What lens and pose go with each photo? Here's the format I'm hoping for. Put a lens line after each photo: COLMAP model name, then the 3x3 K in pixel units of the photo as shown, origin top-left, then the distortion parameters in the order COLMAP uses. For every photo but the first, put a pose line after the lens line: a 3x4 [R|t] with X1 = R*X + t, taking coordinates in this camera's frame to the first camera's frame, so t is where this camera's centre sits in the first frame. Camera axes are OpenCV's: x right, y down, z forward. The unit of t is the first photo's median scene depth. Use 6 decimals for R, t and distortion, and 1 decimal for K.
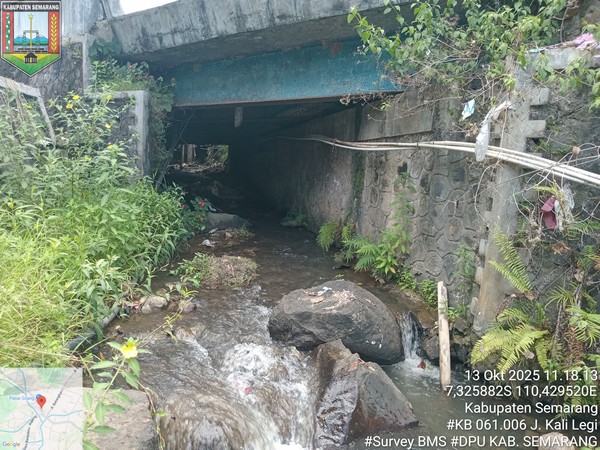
lens RADIAL K [[456.5, 0, 302.5], [0, 456.5, 223.4], [0, 0, 1]] dist [0.053474, -0.118765]
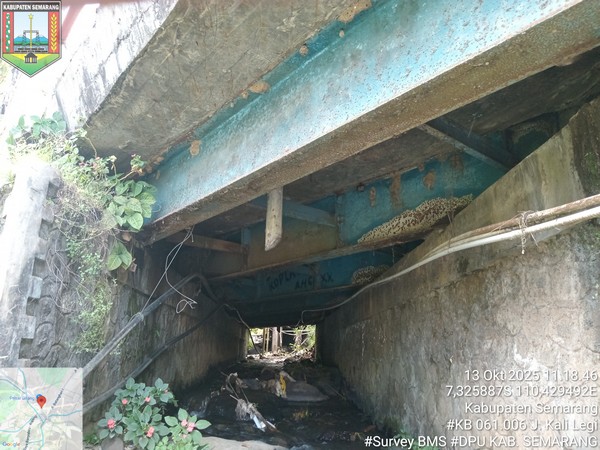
lens RADIAL K [[456.5, 0, 302.5], [0, 456.5, 223.4], [0, 0, 1]] dist [0.053474, -0.118765]
pose [[0.974779, -0.095270, -0.201816, -0.013114], [0.007522, 0.917816, -0.396936, -0.057226], [0.223046, 0.385406, 0.895384, 0.706040]]
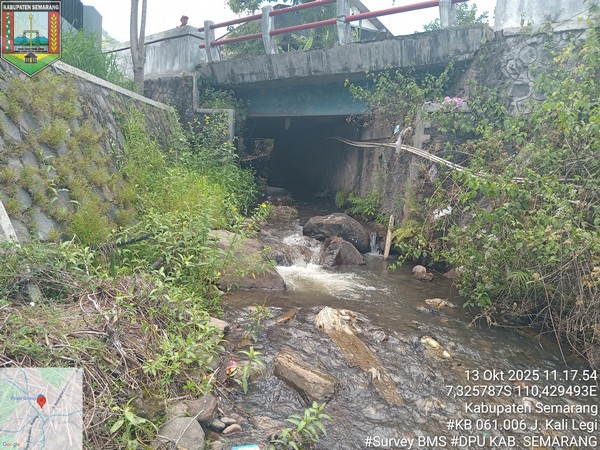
lens RADIAL K [[456.5, 0, 302.5], [0, 456.5, 223.4], [0, 0, 1]] dist [0.053474, -0.118765]
pose [[0.996275, 0.027251, -0.081819, 0.057192], [-0.025870, 0.999505, 0.017893, 0.094497], [0.082266, -0.015709, 0.996487, -0.670758]]
